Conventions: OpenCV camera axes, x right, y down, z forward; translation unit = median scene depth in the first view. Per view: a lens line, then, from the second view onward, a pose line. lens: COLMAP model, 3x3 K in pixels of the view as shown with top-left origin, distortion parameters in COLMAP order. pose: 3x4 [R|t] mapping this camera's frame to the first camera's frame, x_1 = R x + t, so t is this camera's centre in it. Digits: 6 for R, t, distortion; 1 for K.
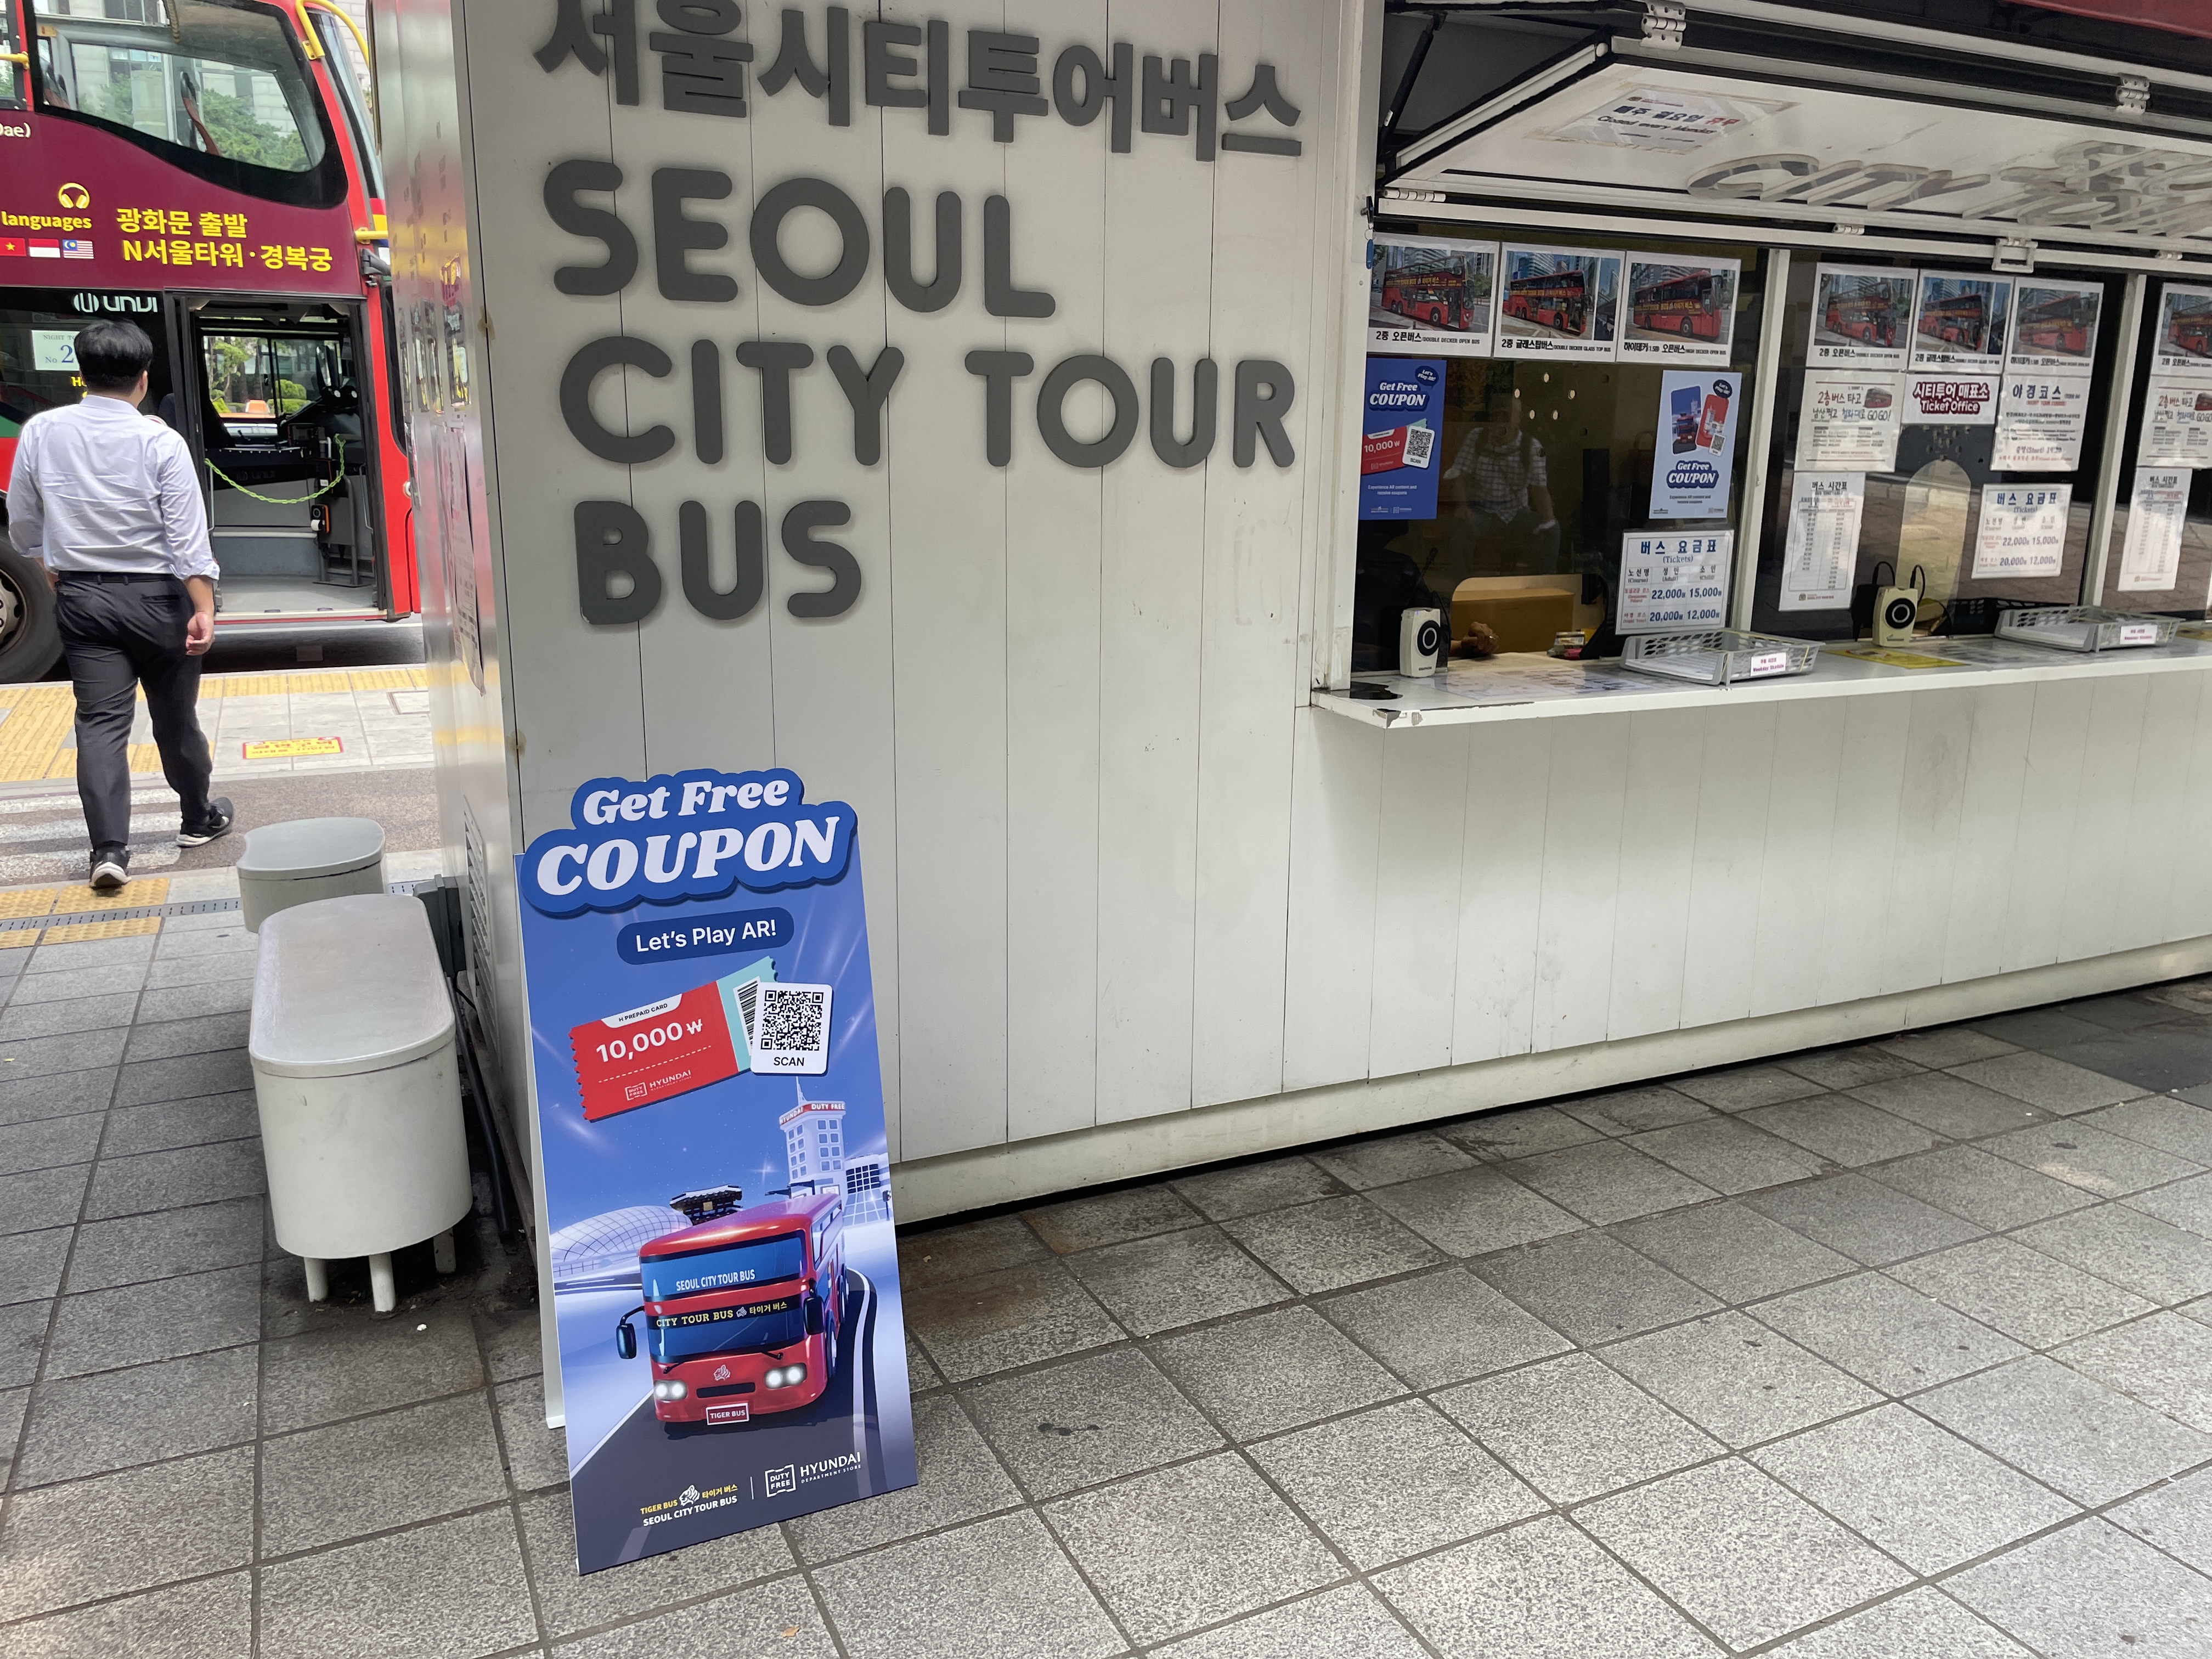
lens RADIAL K [[1689.2, 0, 1123.6], [0, 1689.2, 811.6], [0, 0, 1]] dist [0.103266, -0.137409]
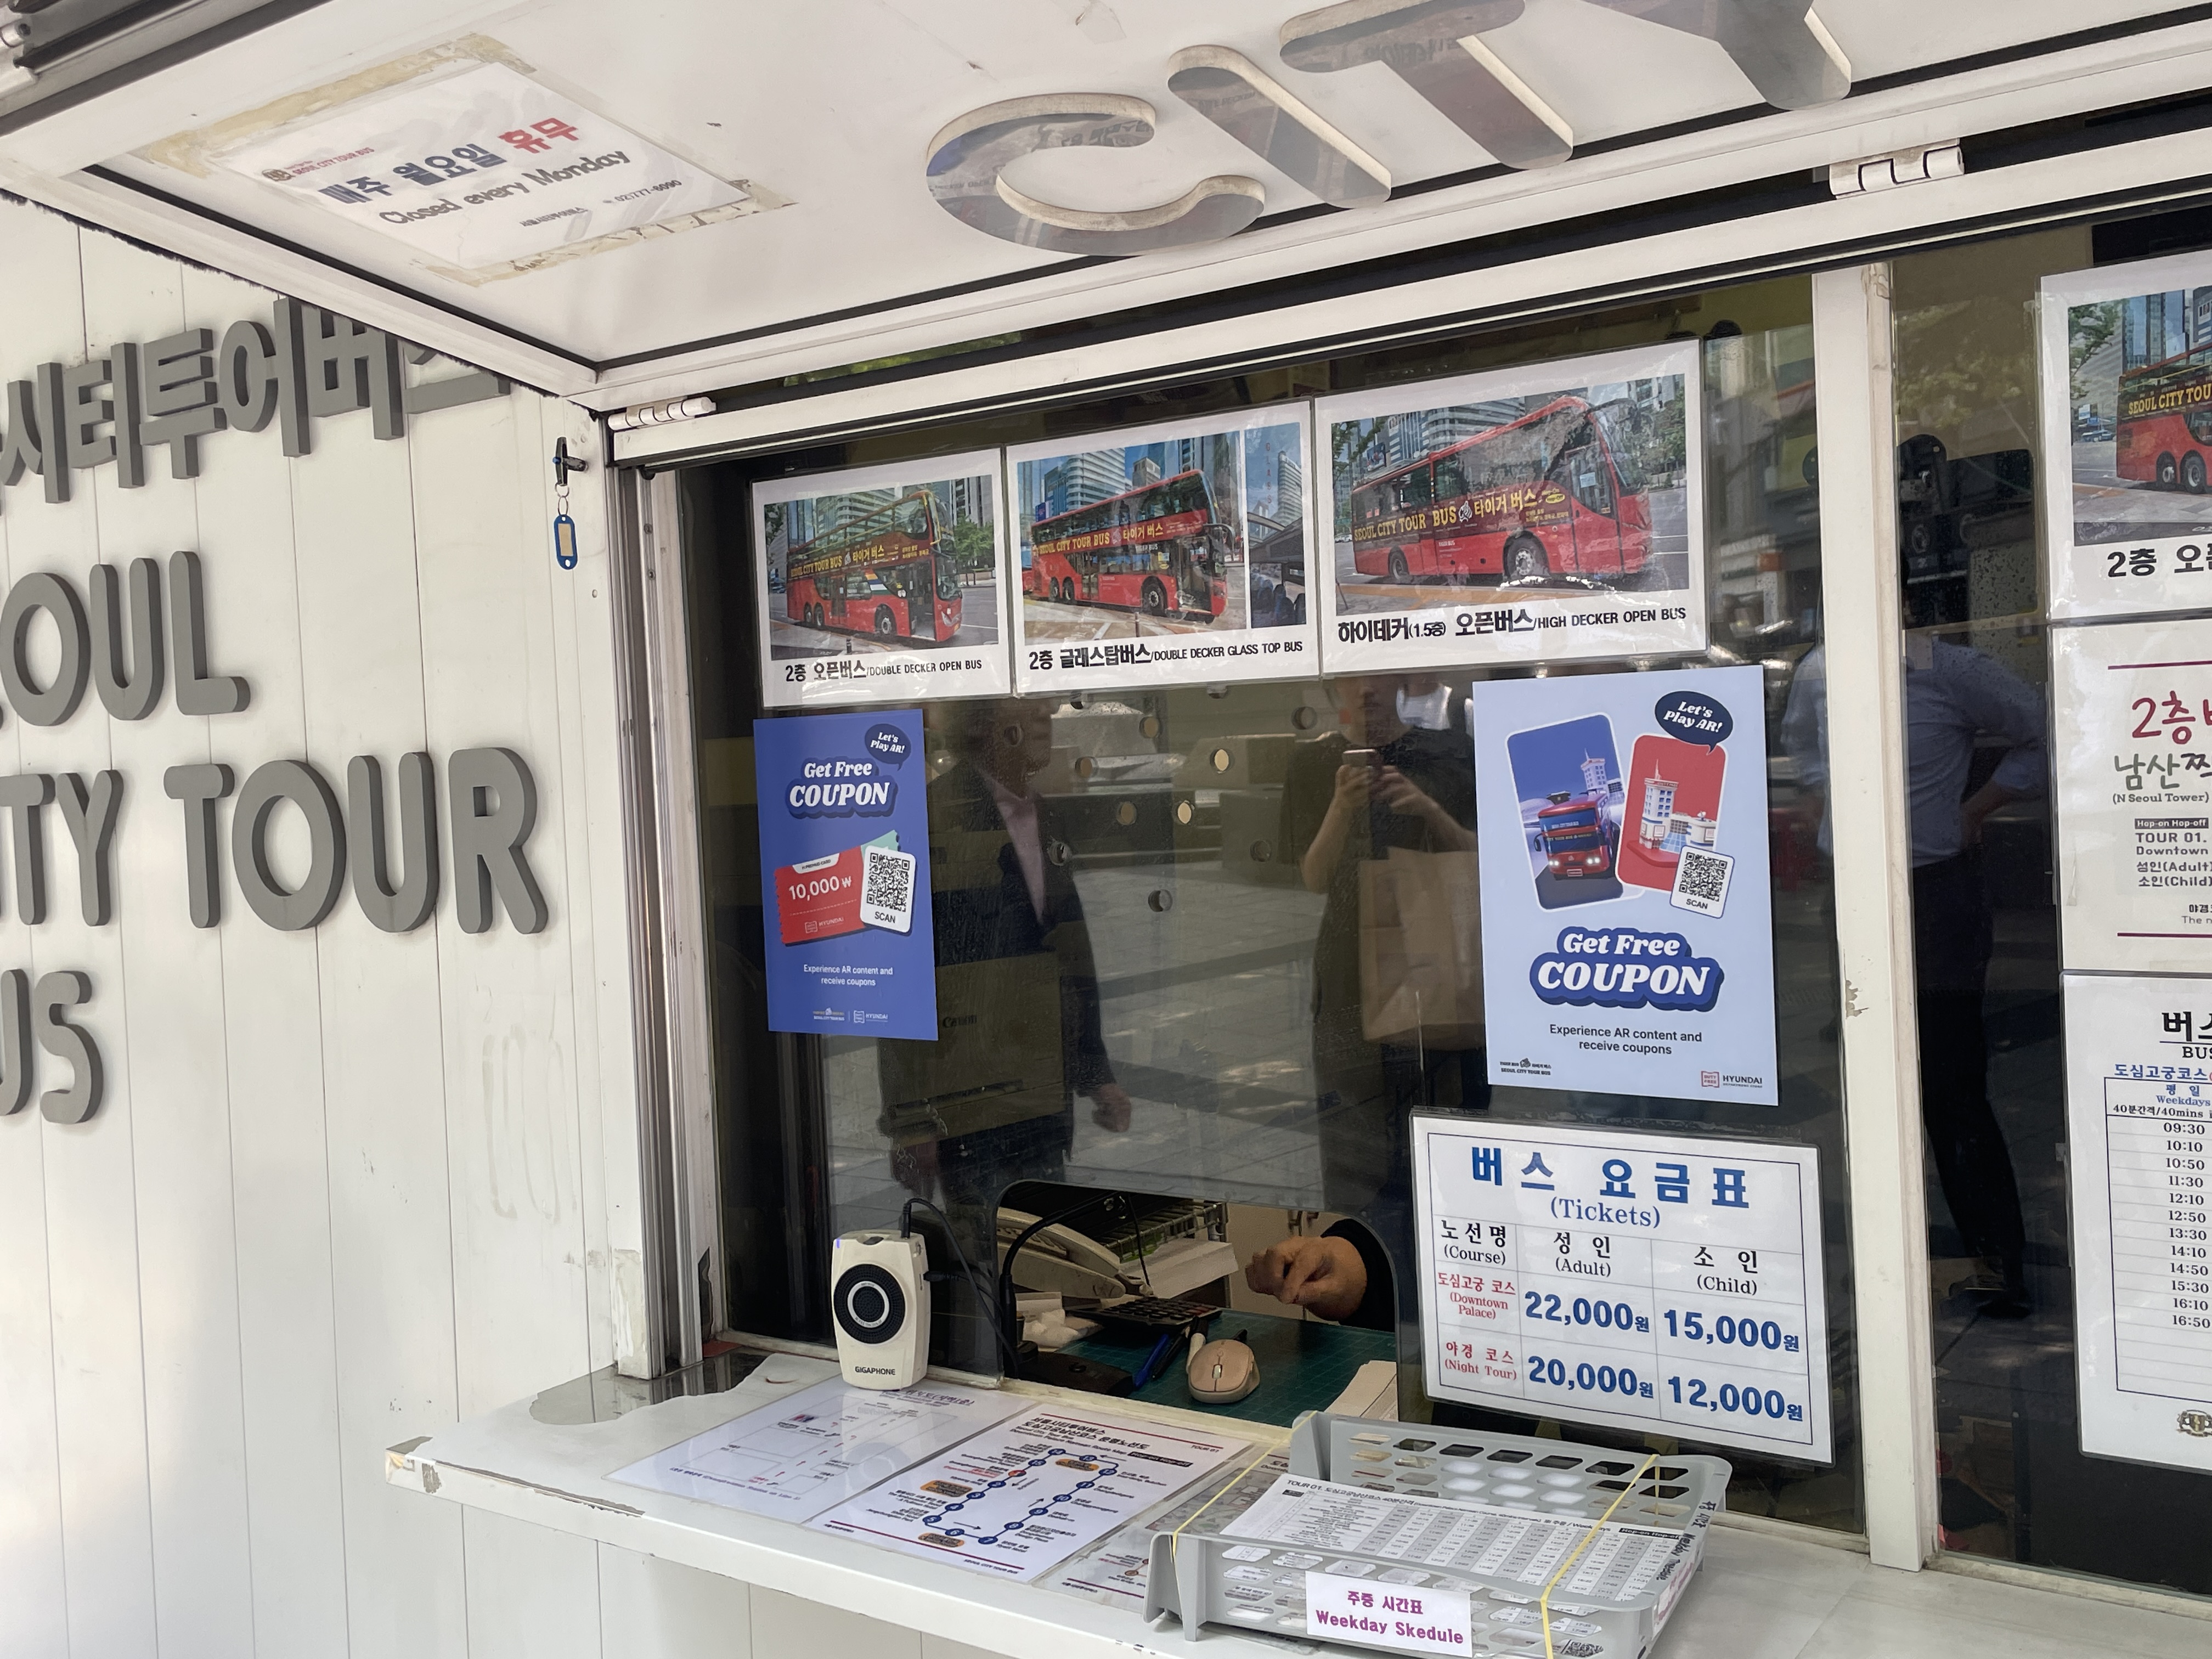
lens RADIAL K [[2018.8, 0, 1105.7], [0, 2018.8, 817.4], [0, 0, 1]] dist [0.097142, -0.102136]
pose [[0.484578, -0.010908, -0.874680, 0.816007], [-0.142042, 0.985670, -0.090984, -0.225677], [0.863139, 0.168330, 0.476085, 0.921412]]
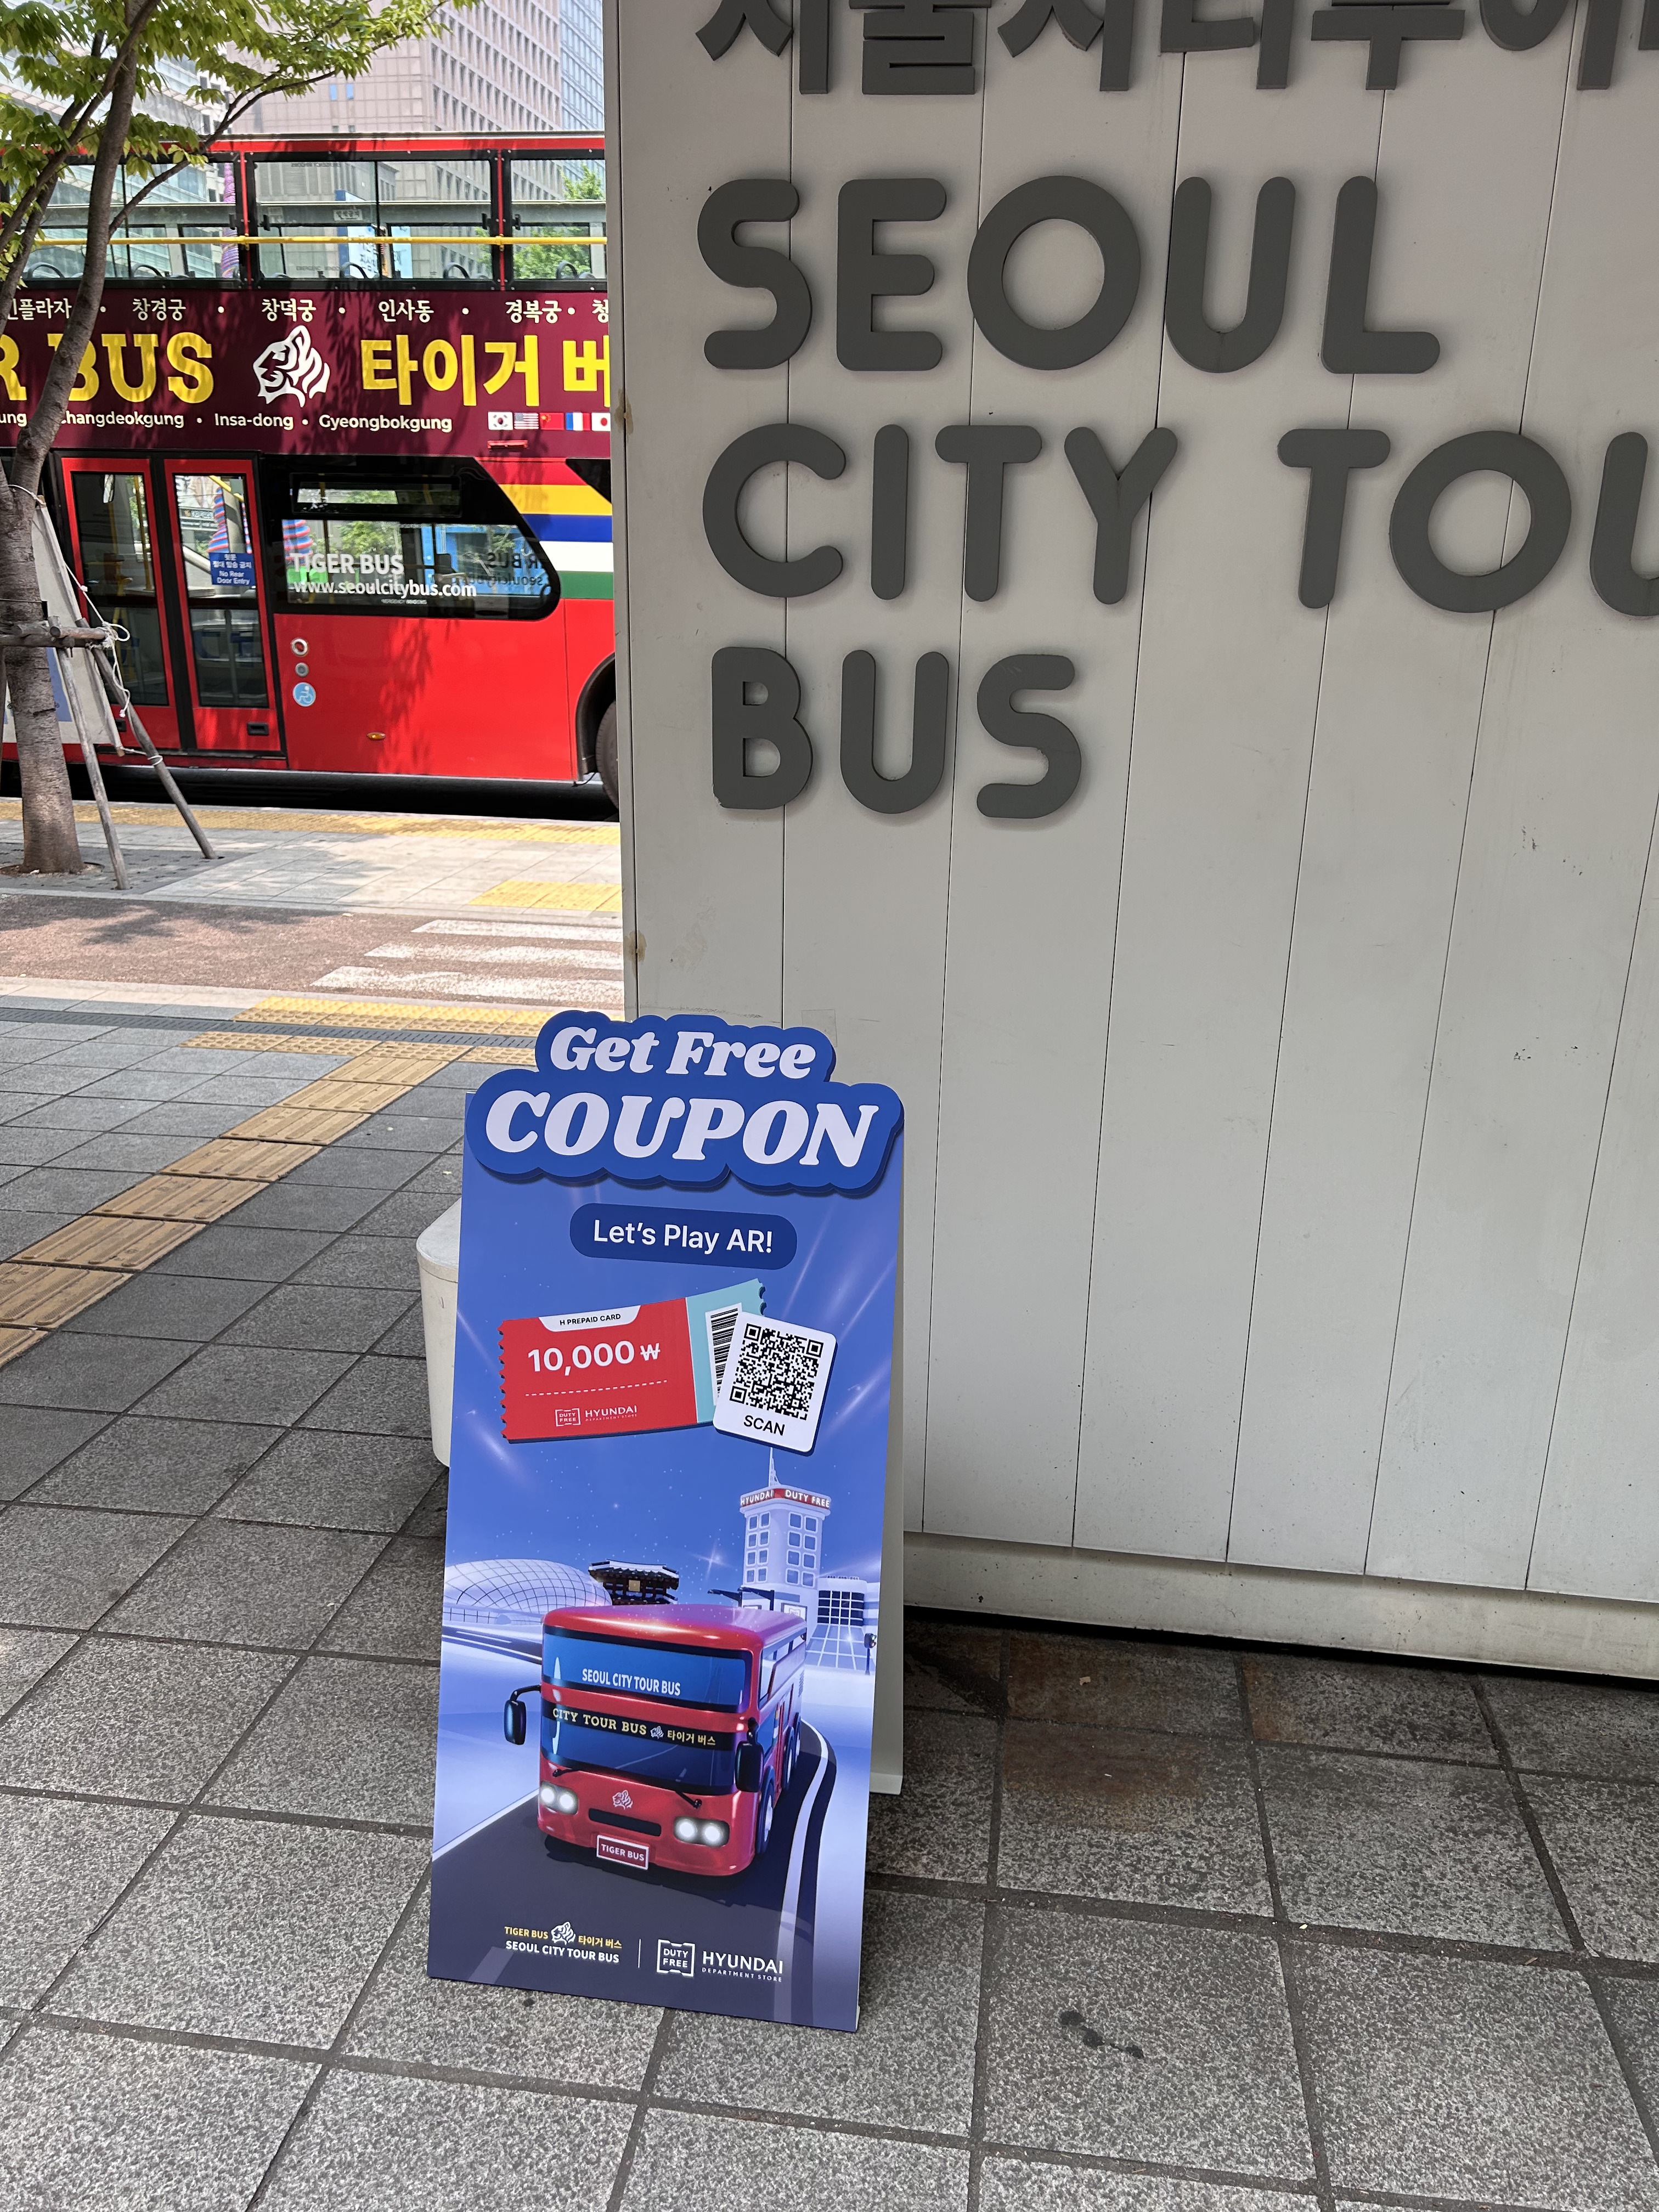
lens RADIAL K [[1661.4, 0, 838.9], [0, 1661.4, 1127.7], [0, 0, 1]] dist [0.069791, -0.091236]
pose [[0.834873, 0.173962, -0.522230, 0.150460], [-0.131861, 0.984328, 0.117091, -0.056006], [0.534415, -0.028894, 0.844728, 0.342048]]
